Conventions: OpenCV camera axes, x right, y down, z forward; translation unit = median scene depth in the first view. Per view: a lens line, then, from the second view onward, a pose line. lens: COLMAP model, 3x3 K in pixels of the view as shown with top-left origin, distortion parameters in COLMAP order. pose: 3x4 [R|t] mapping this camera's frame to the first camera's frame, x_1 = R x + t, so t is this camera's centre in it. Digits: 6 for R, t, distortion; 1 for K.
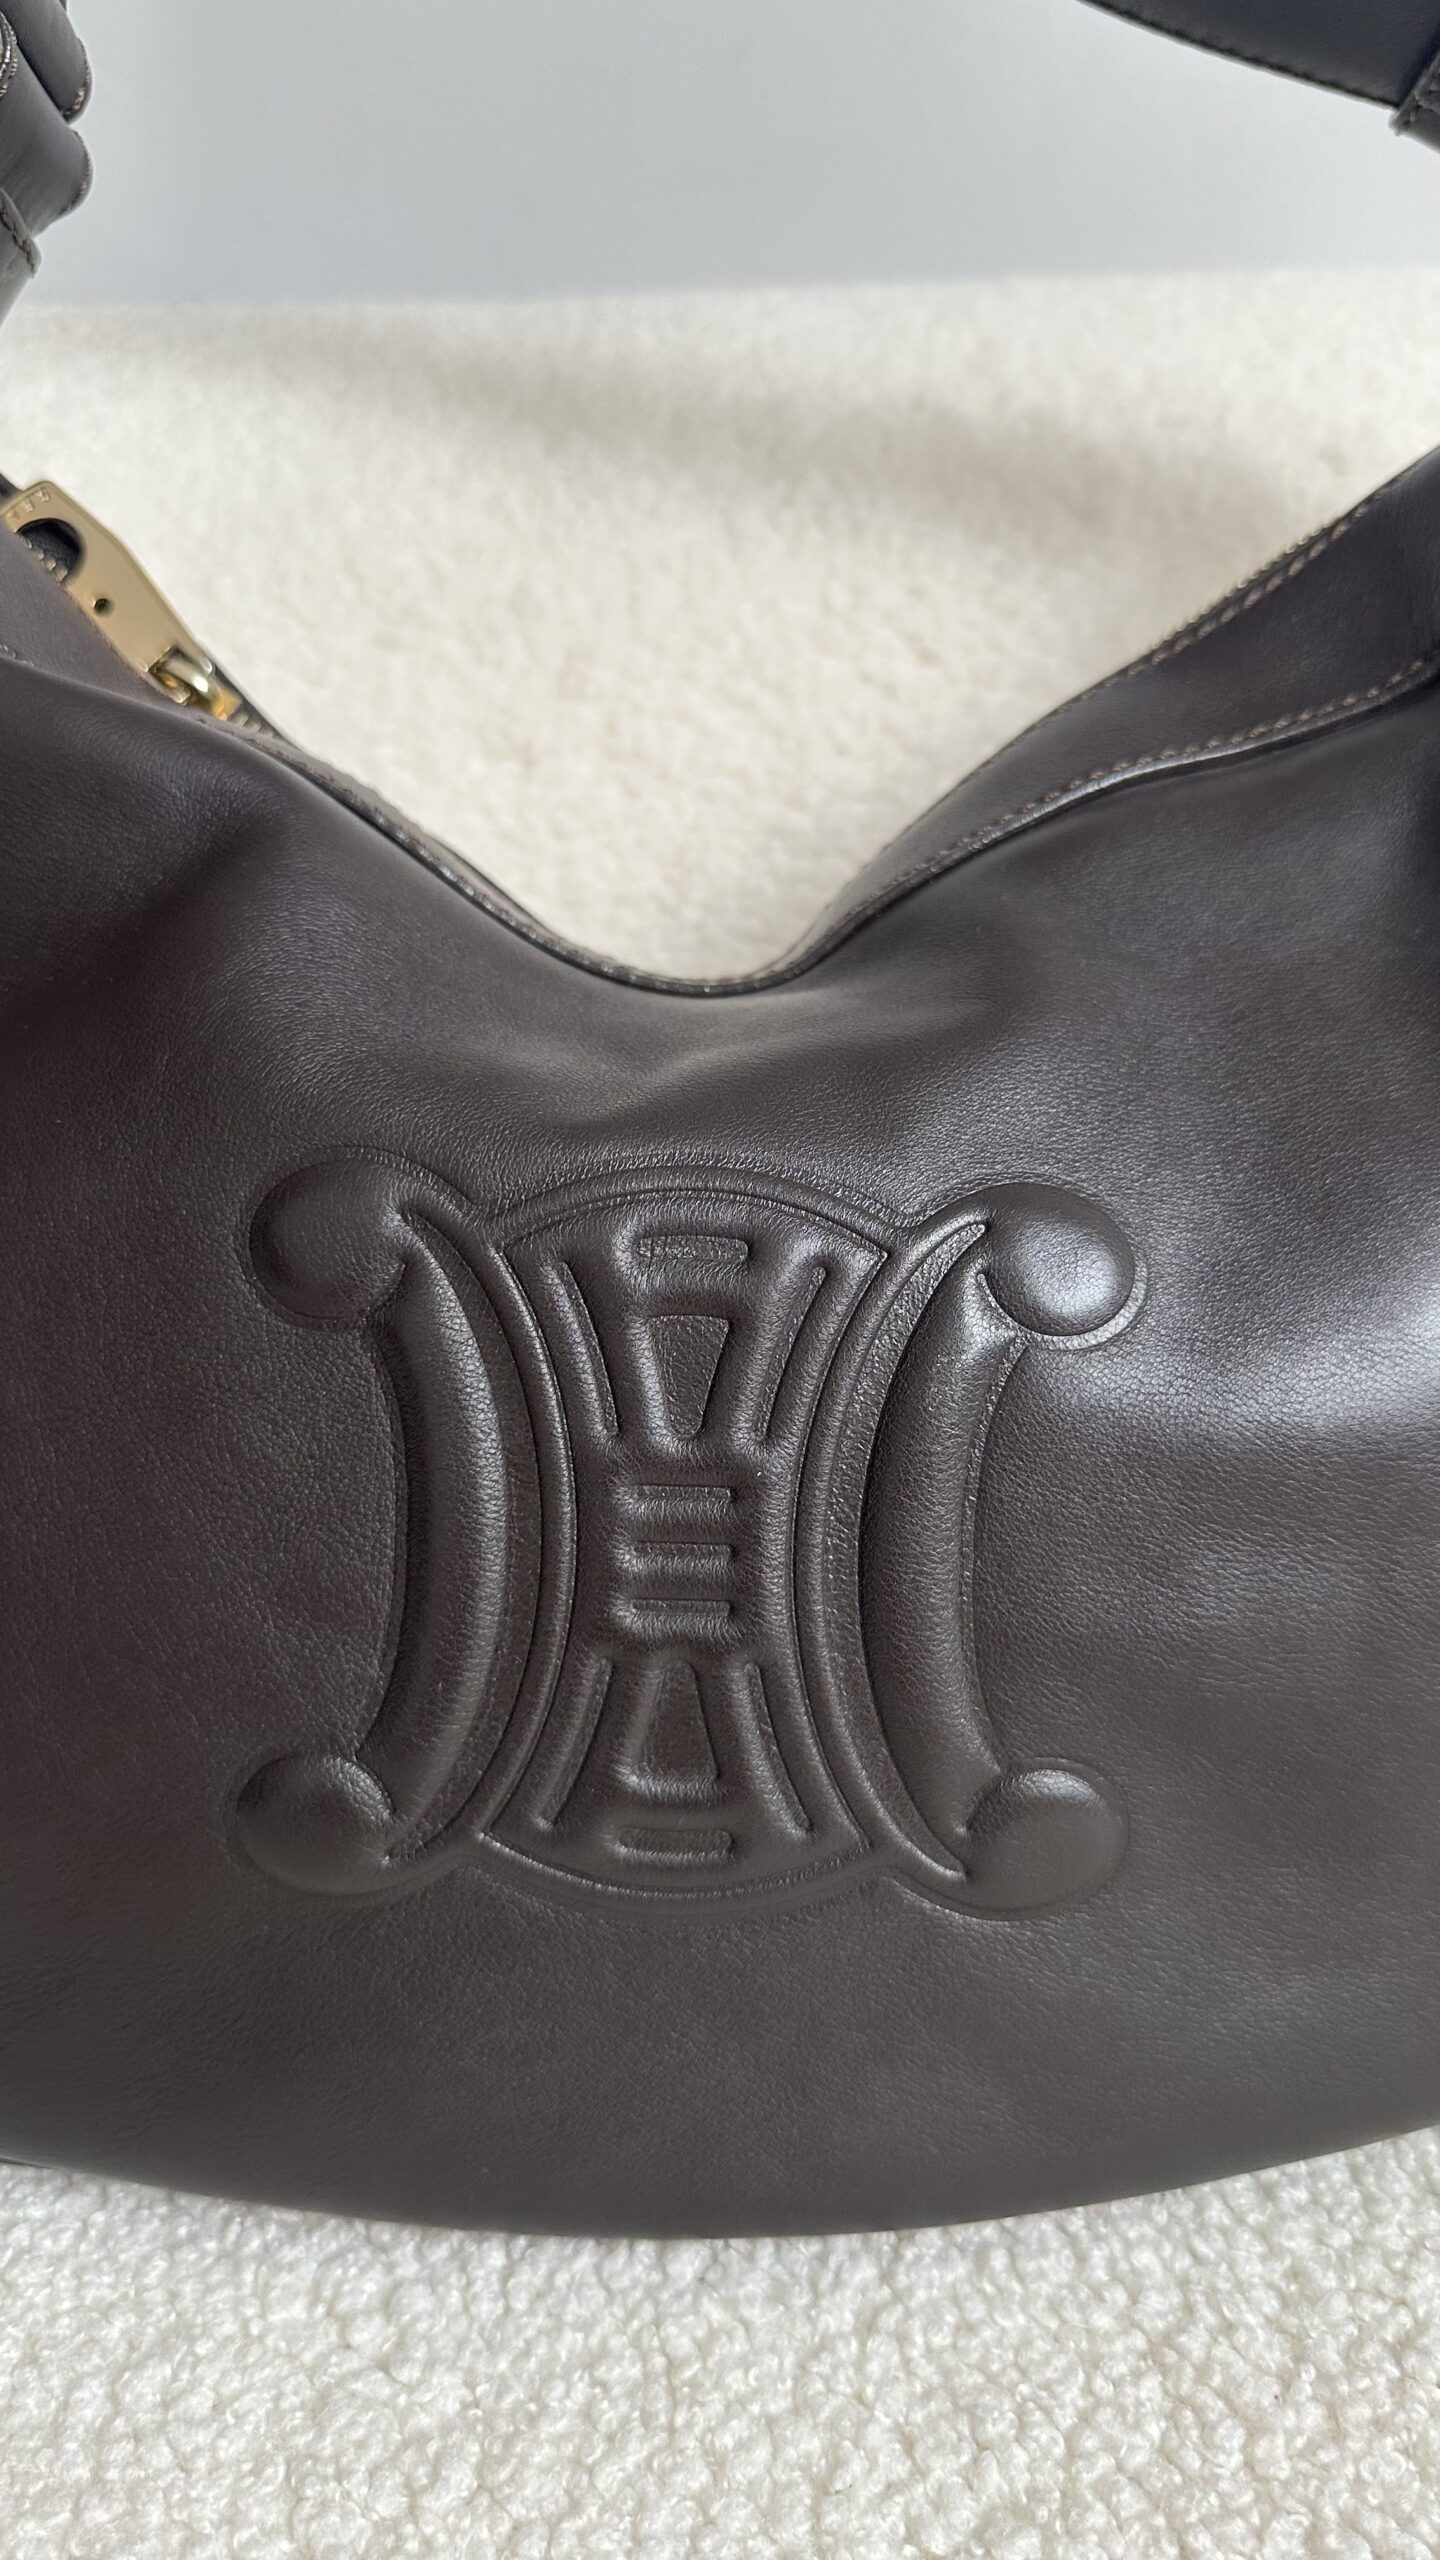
lens RADIAL K [[1783.6, 0, 720.0], [0, 1783.6, 1280.0], [0, 0, 1]] dist [0.047227, -0.071831]
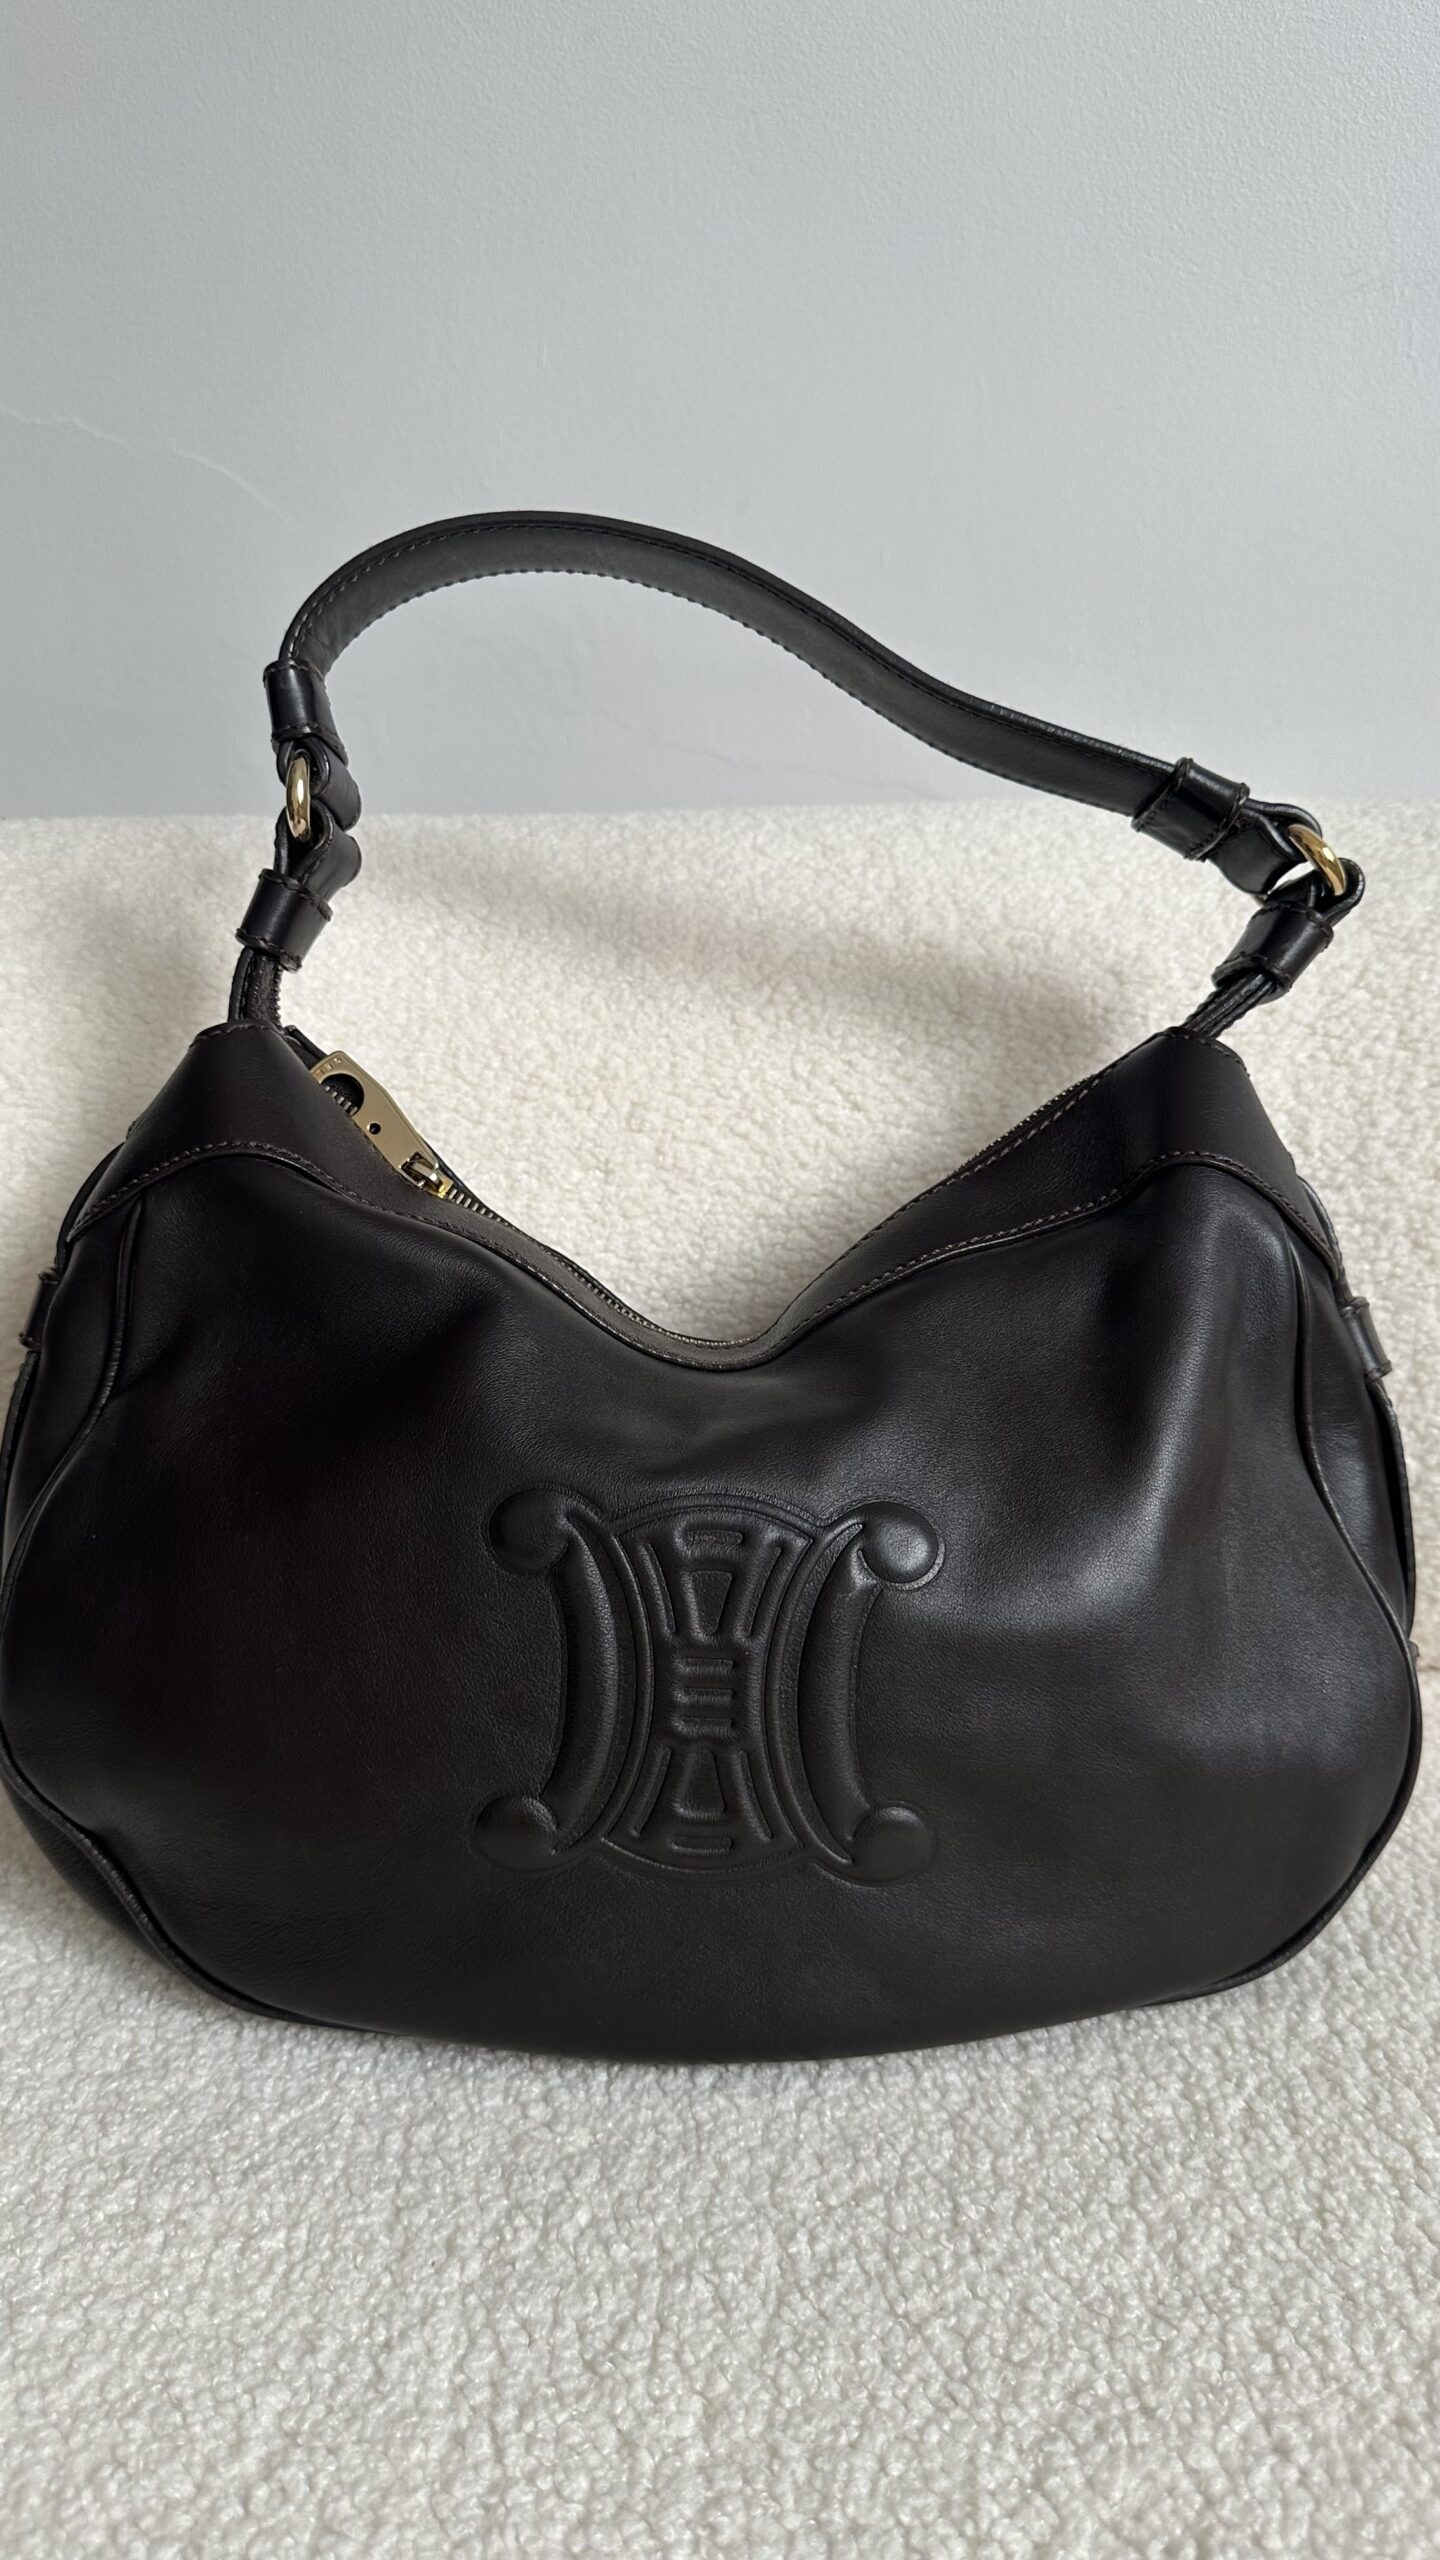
lens RADIAL K [[1790.5, 0, 718.3], [0, 1790.5, 1266.1], [0, 0, 1]] dist [0.160502, -0.278468]
pose [[0.999973, 0.007207, 0.001557, -0.015148], [-0.007148, 0.999369, -0.034796, -0.235514], [-0.001807, 0.034784, 0.999393, -0.954956]]
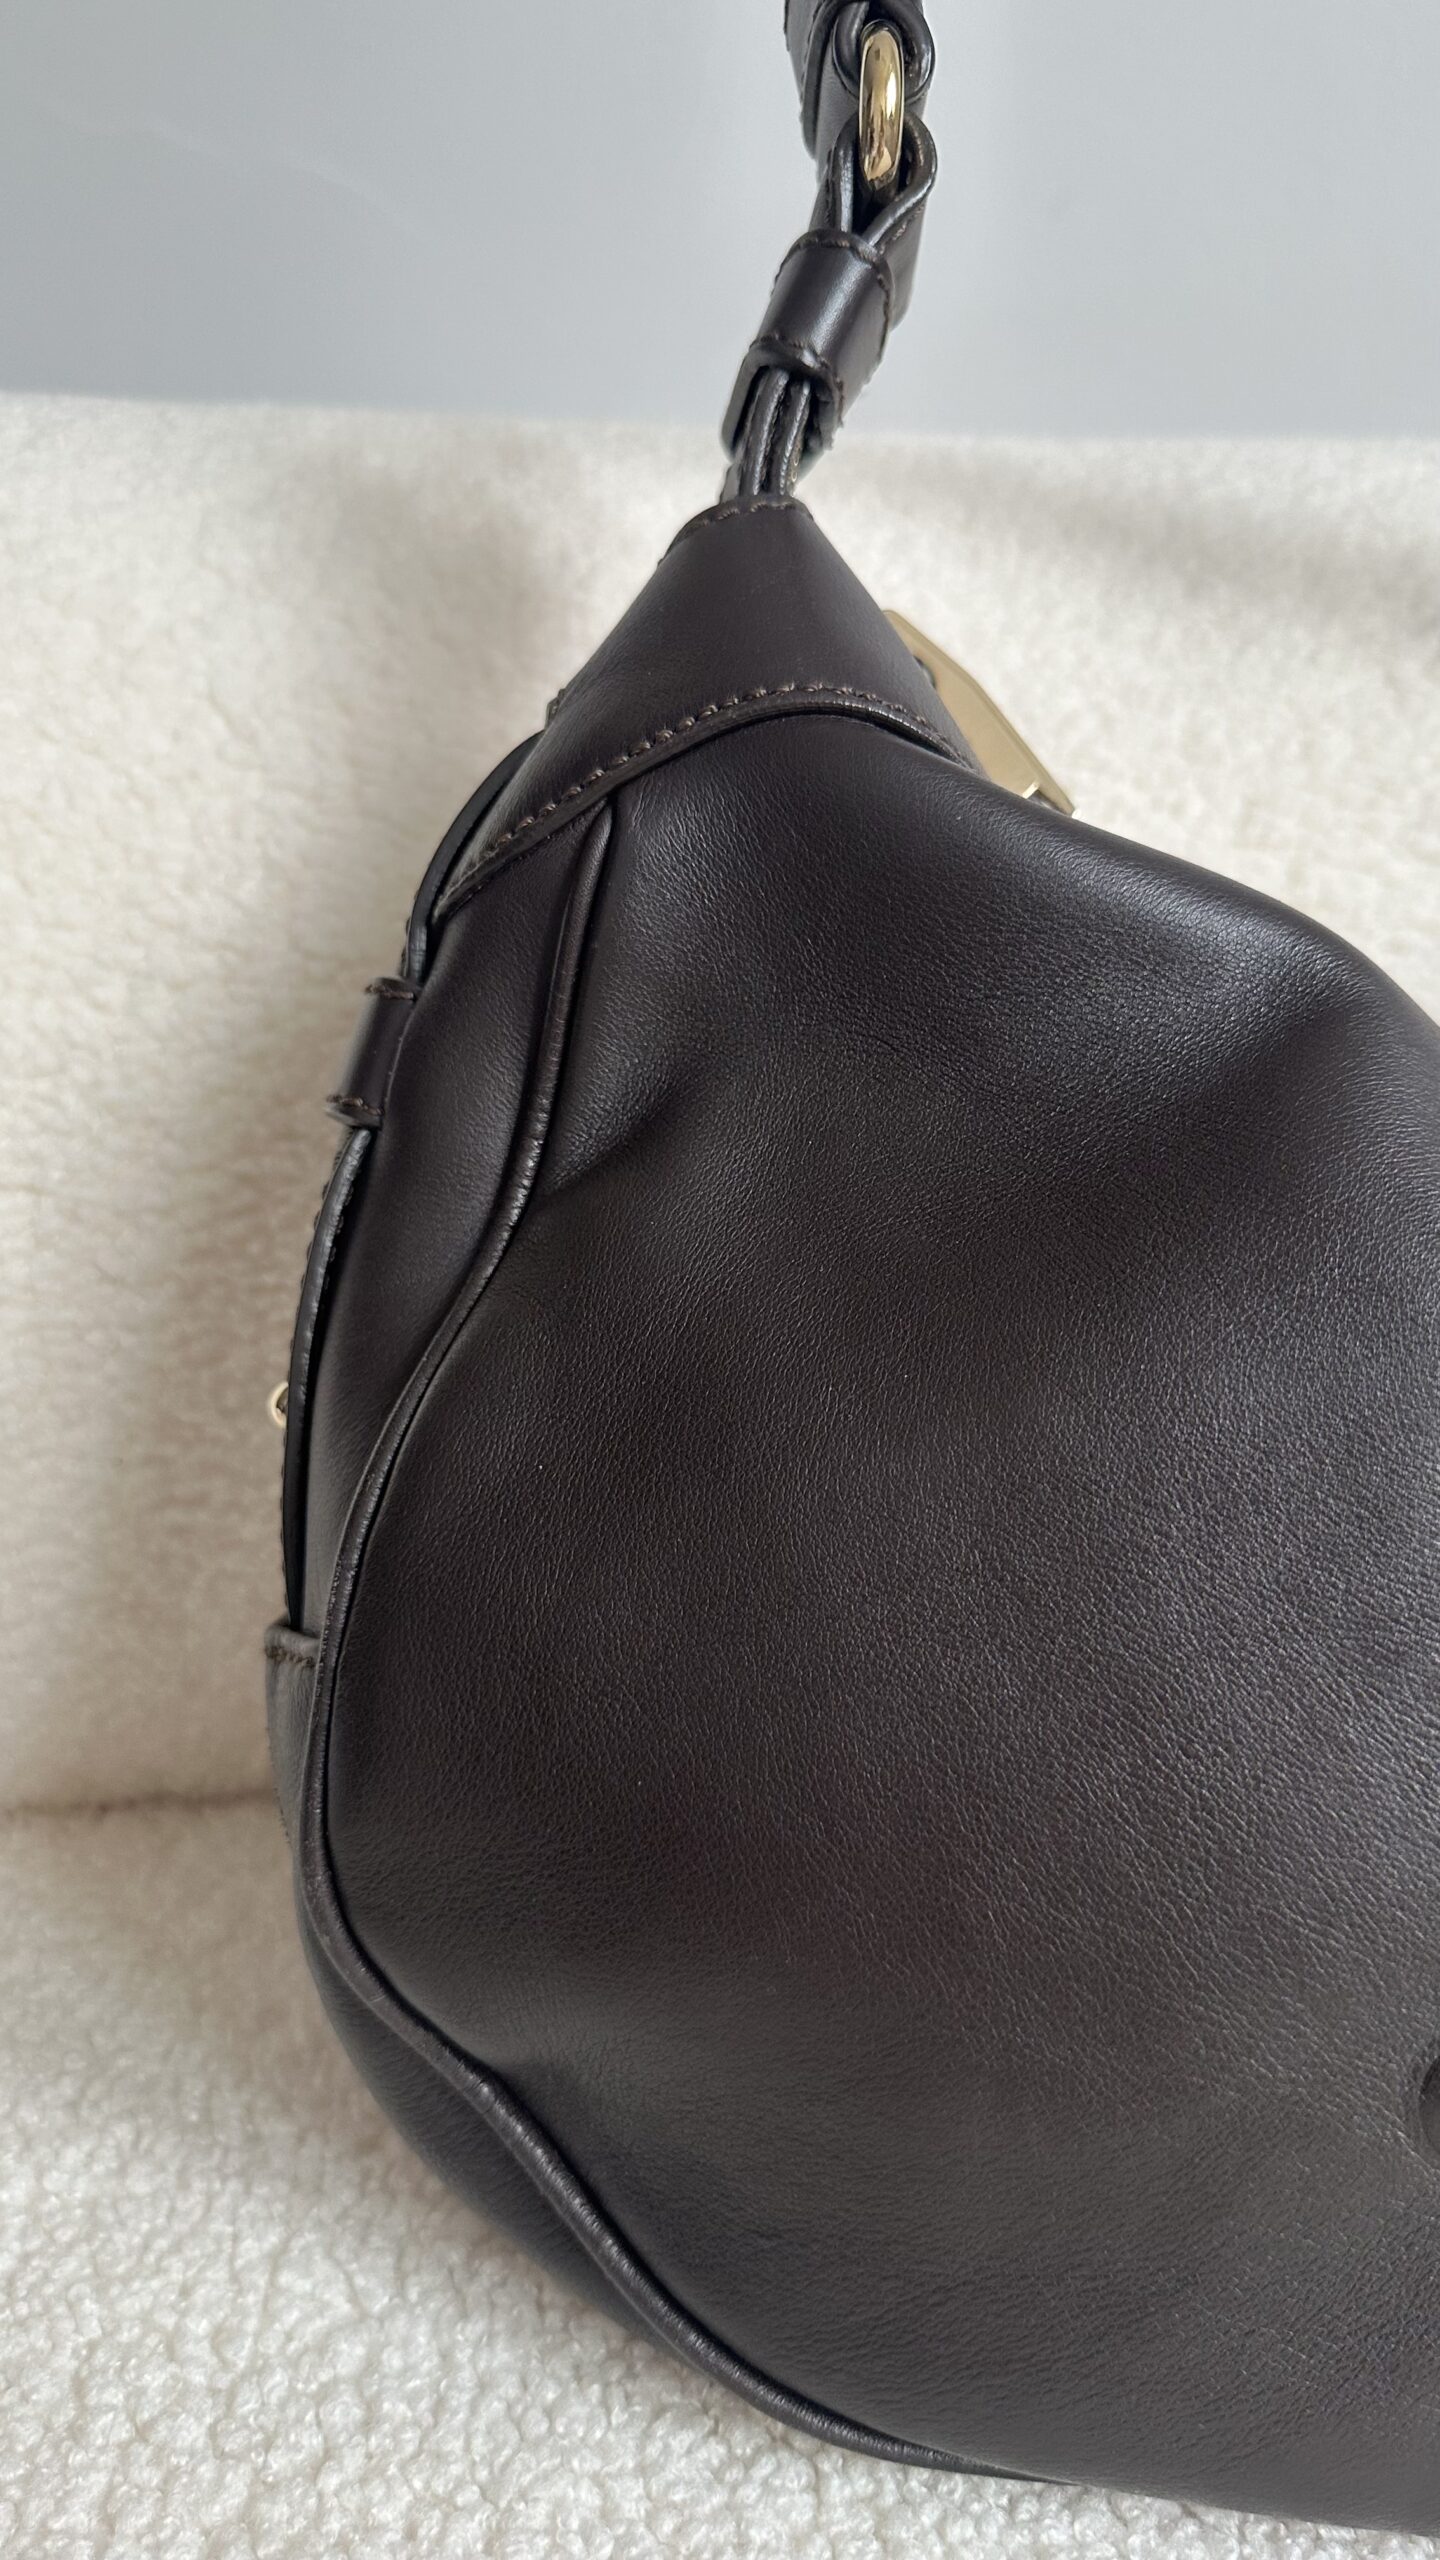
lens RADIAL K [[1807.6, 0, 720.0], [0, 1807.6, 1280.0], [0, 0, 1]] dist [-0.006065, -0.003055]
pose [[0.998692, 0.016387, 0.048433, -0.652754], [-0.013590, 0.998252, -0.057514, -0.051423], [-0.049291, 0.056780, 0.997169, 0.094857]]
